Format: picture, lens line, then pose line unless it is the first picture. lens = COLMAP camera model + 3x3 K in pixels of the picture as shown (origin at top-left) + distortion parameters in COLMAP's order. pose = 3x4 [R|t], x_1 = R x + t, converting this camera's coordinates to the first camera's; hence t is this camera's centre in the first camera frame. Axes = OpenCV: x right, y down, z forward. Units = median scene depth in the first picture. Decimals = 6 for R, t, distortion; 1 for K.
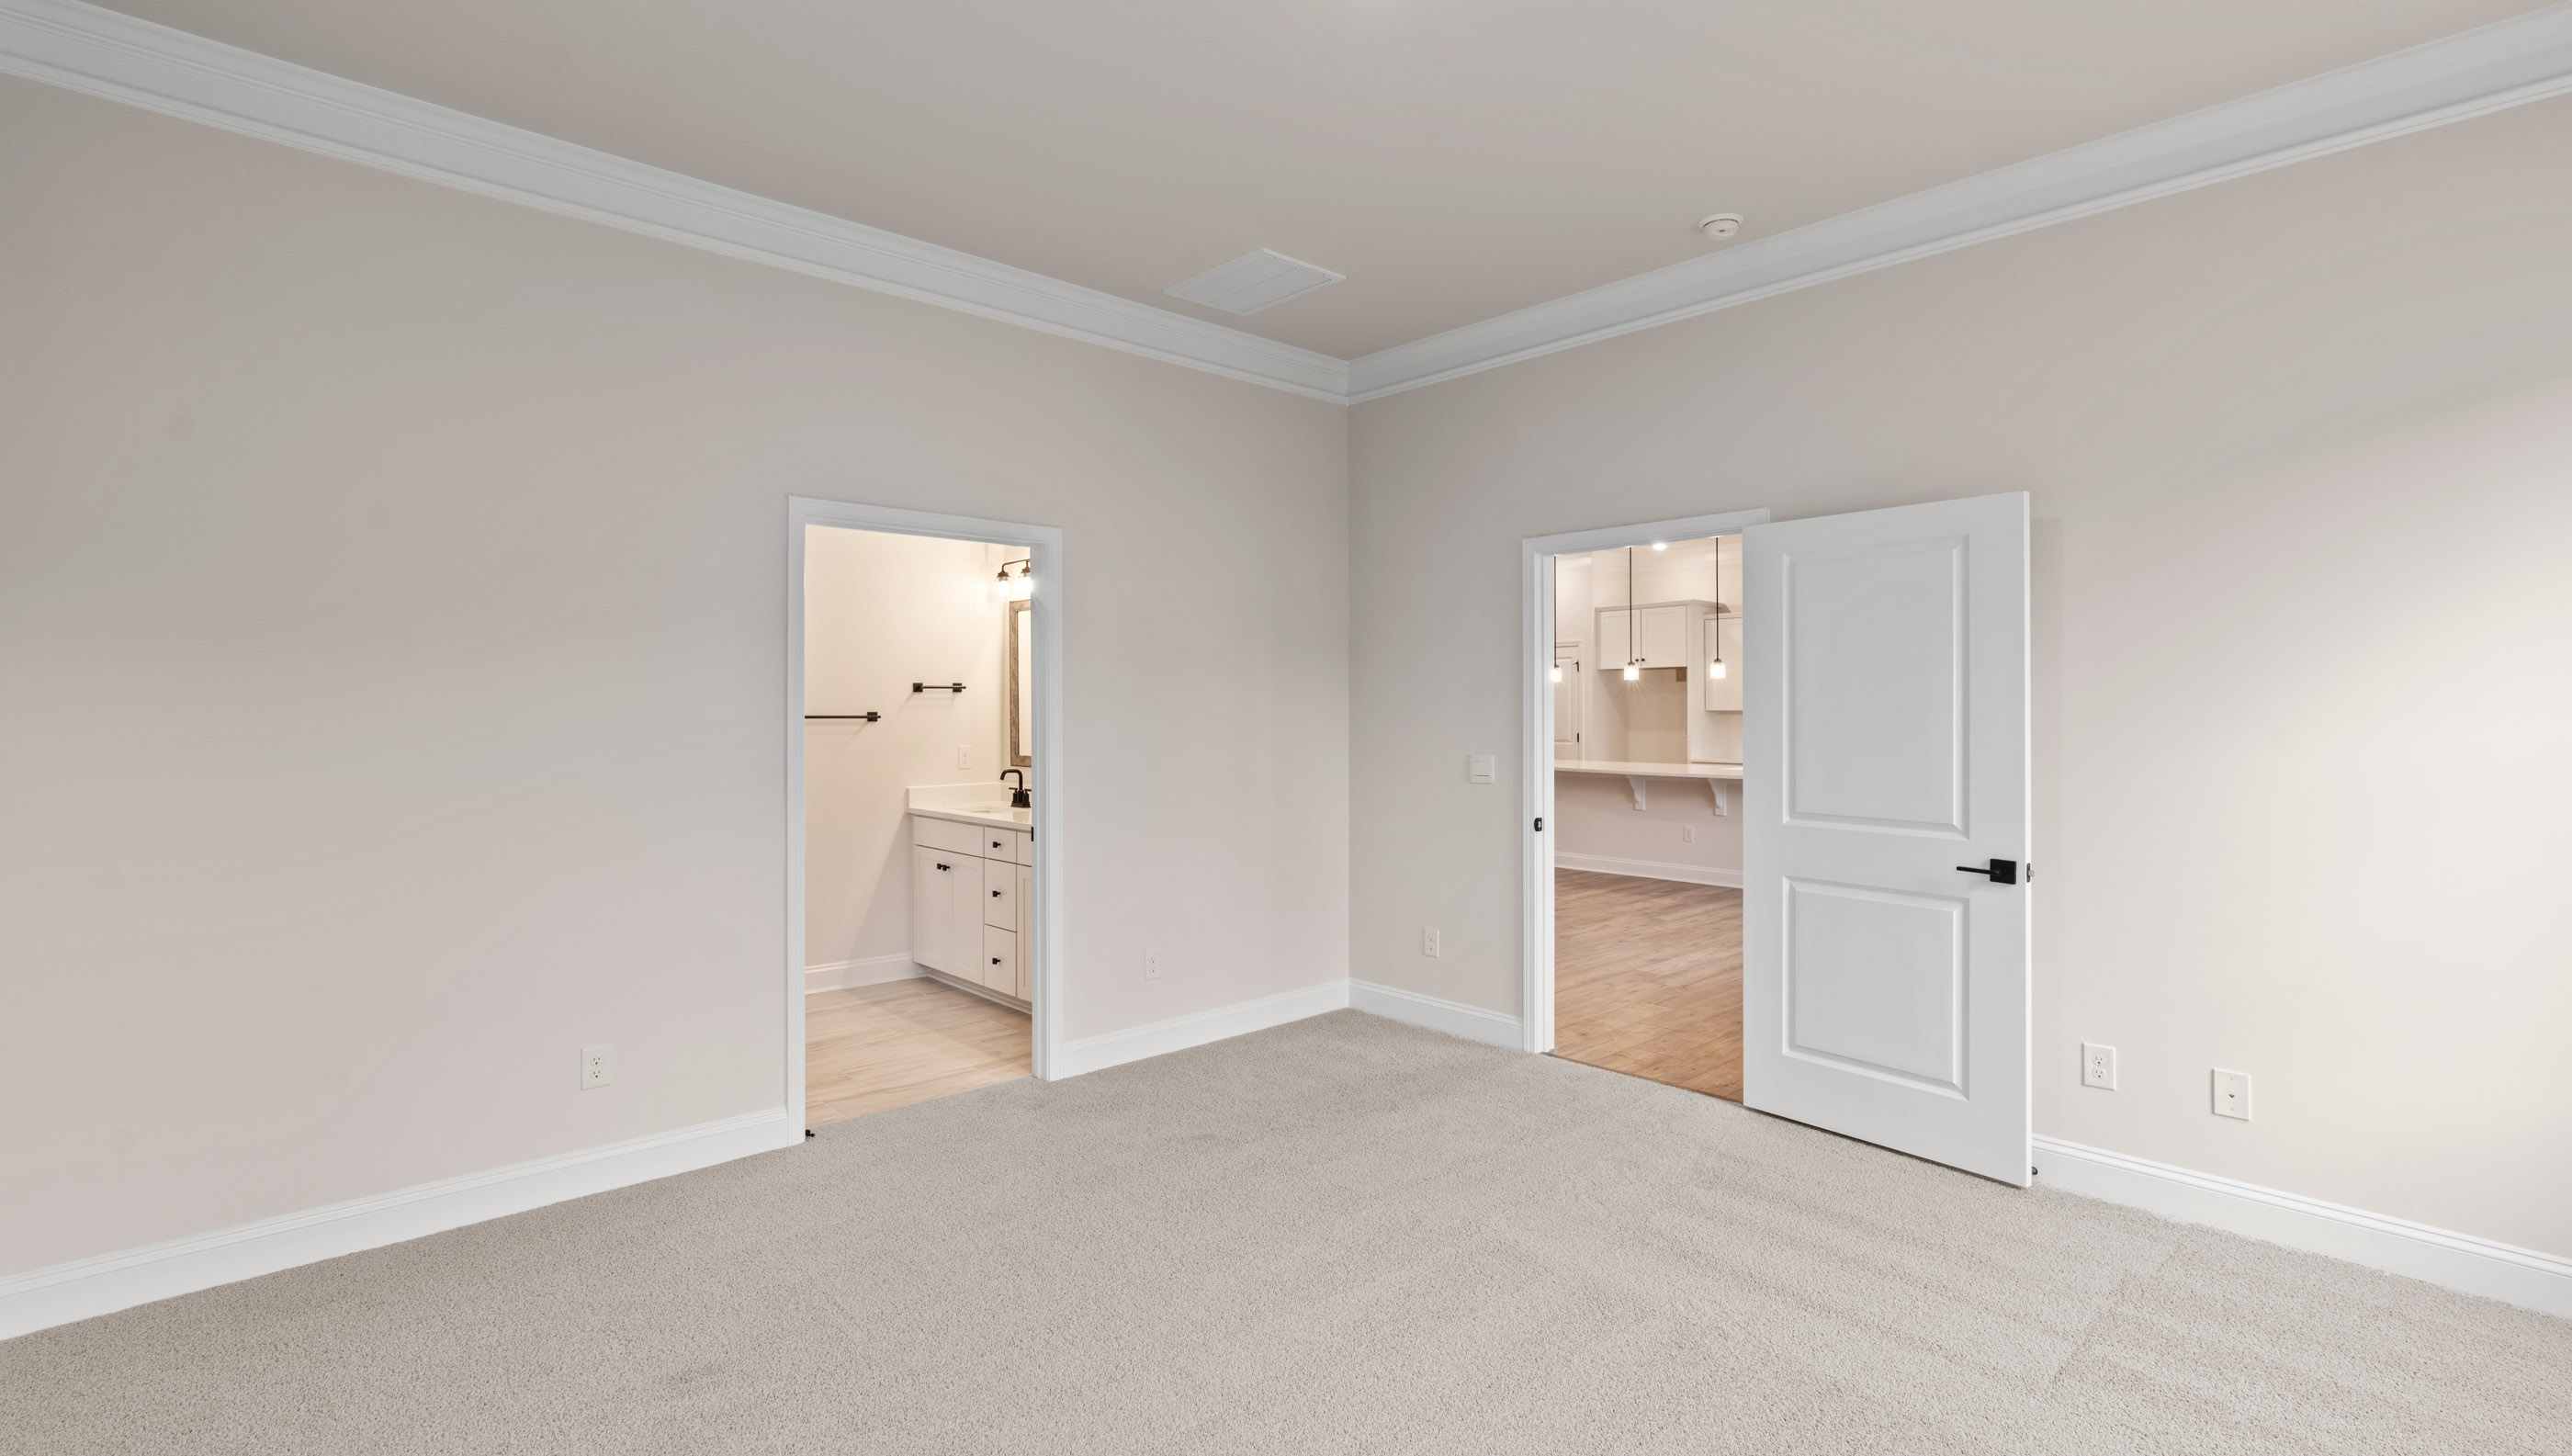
lens RADIAL K [[1171.2, 0, 1286.0], [0, 1171.2, 728.0], [0, 0, 1]] dist [0.025845, 0.000045]
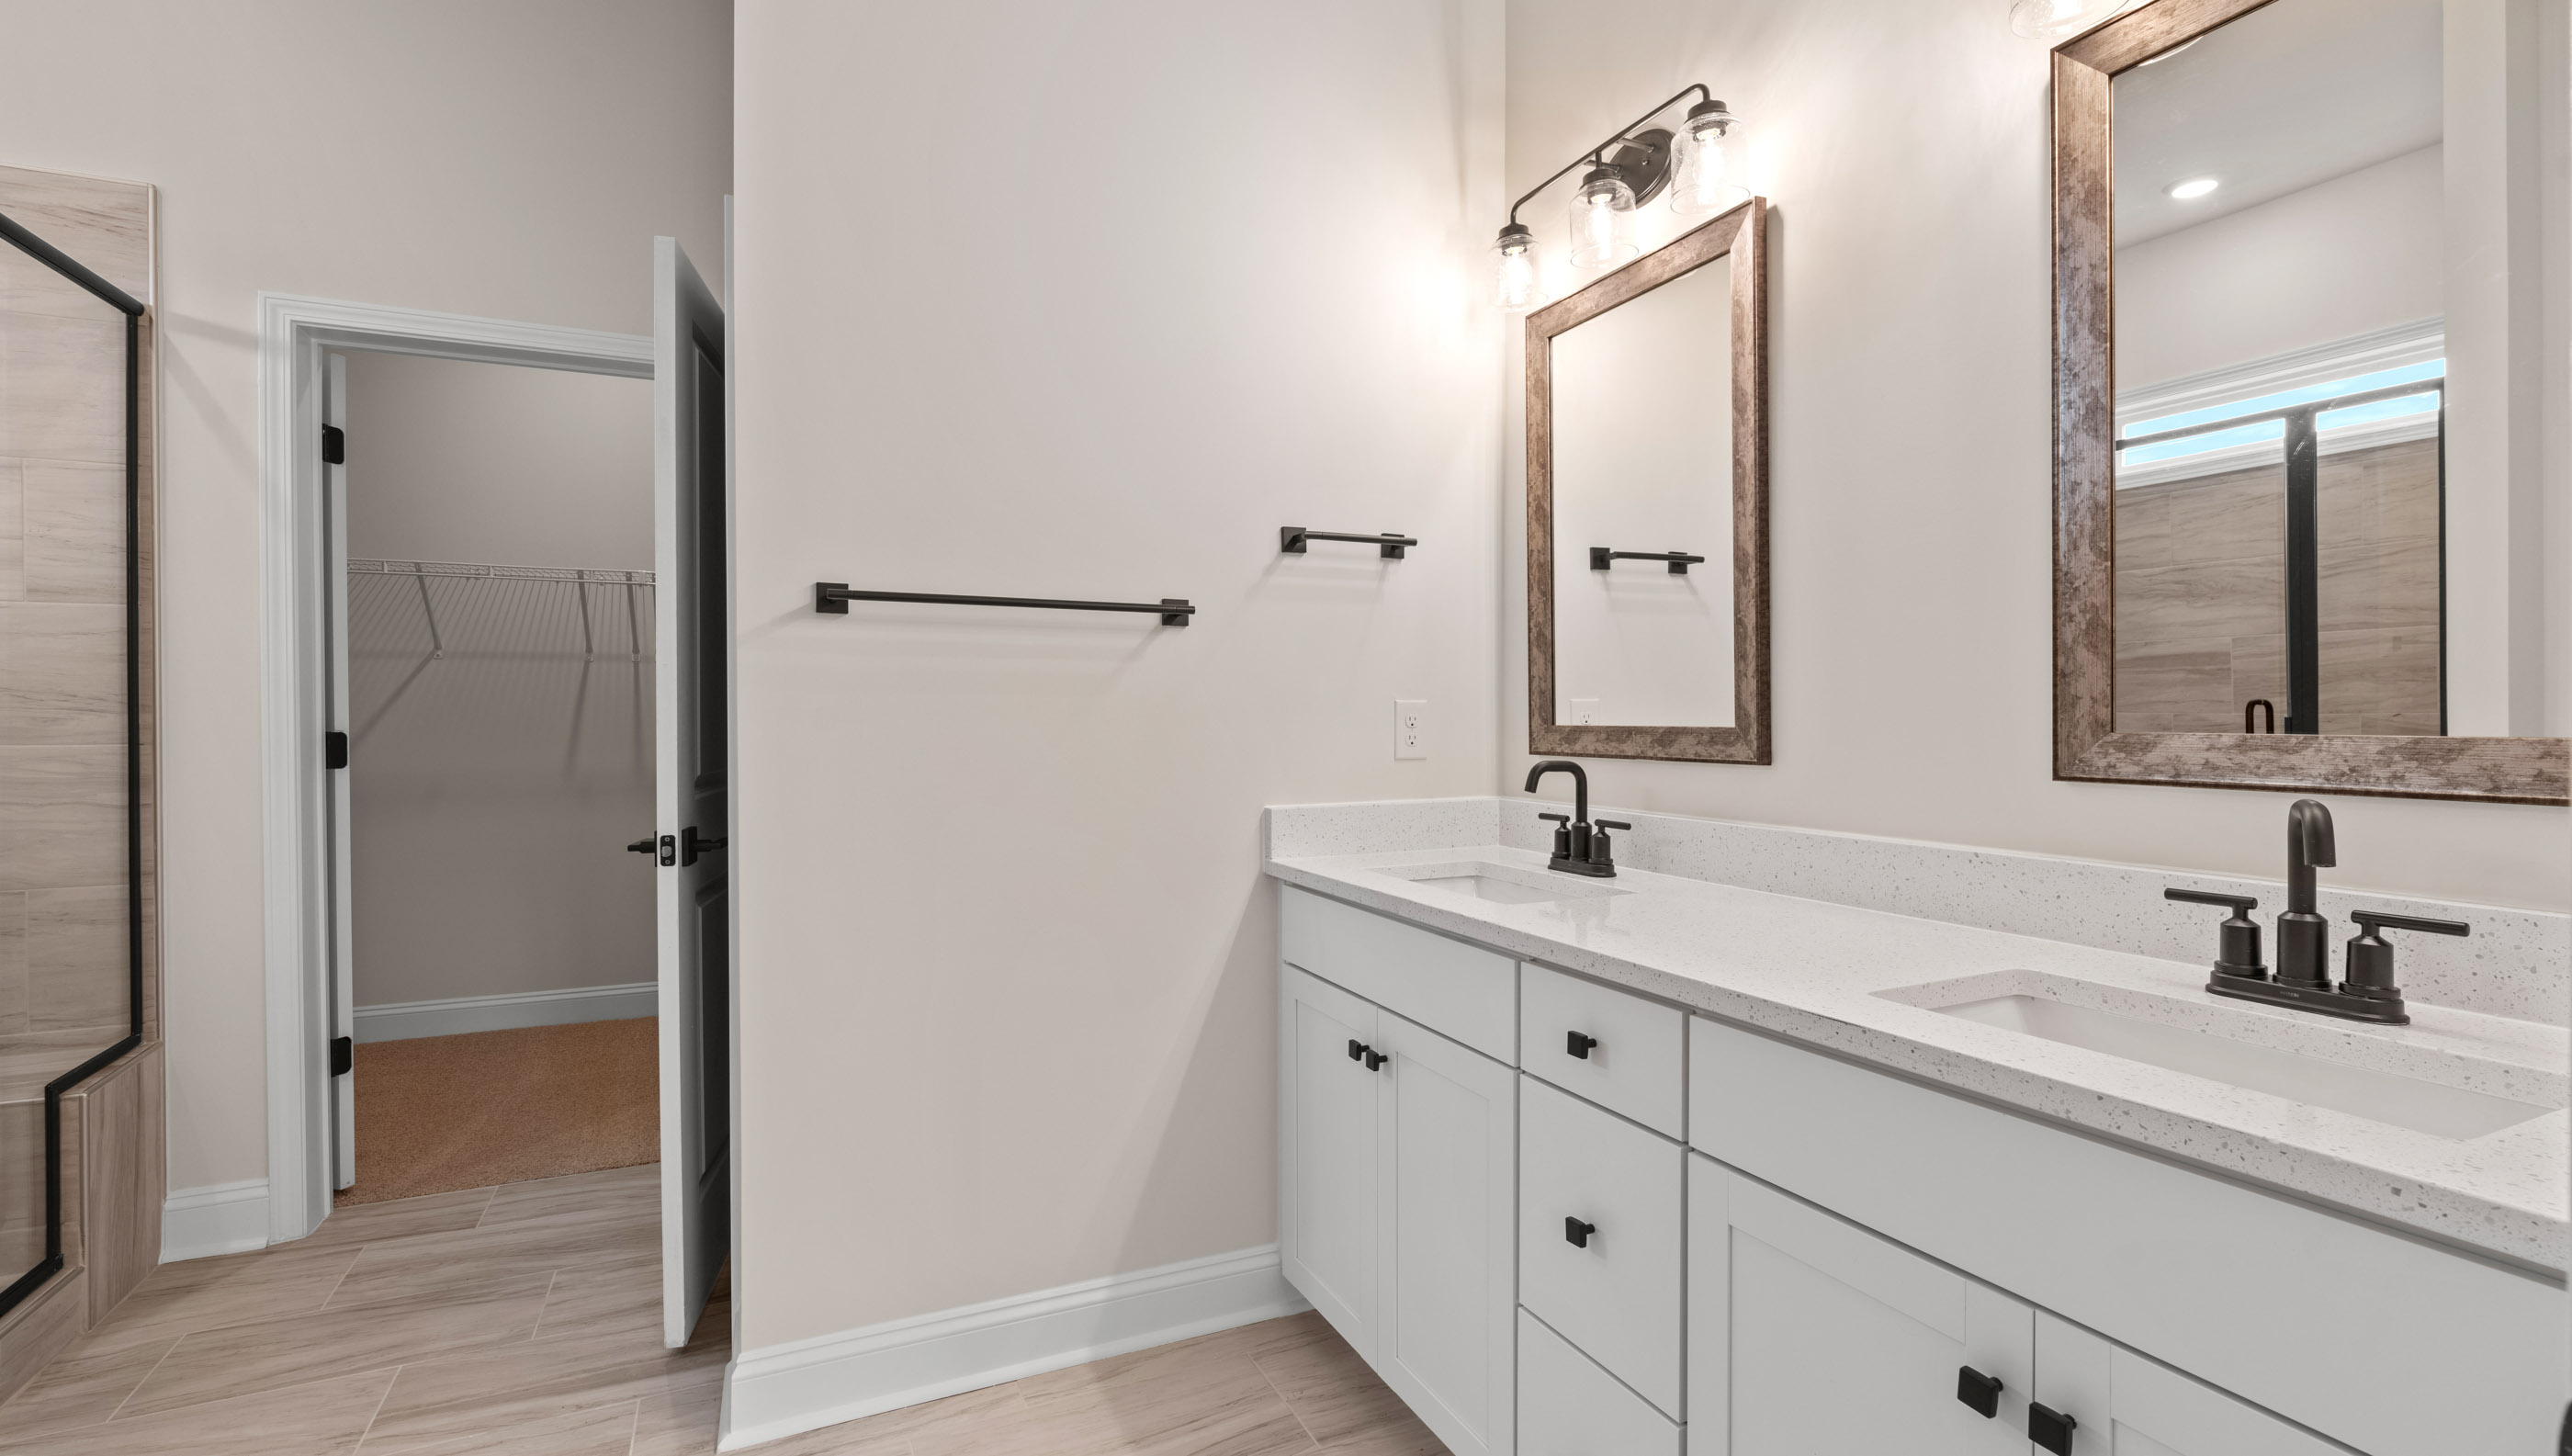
lens RADIAL K [[1127.1, 0, 1260.3], [0, 1127.1, 730.3], [0, 0, 1]] dist [-0.014302, -0.000031]
pose [[0.945796, -0.000259, -0.324760, -0.207815], [-0.002209, 0.999971, -0.007232, 0.028602], [0.324753, 0.007557, 0.945769, 0.660490]]
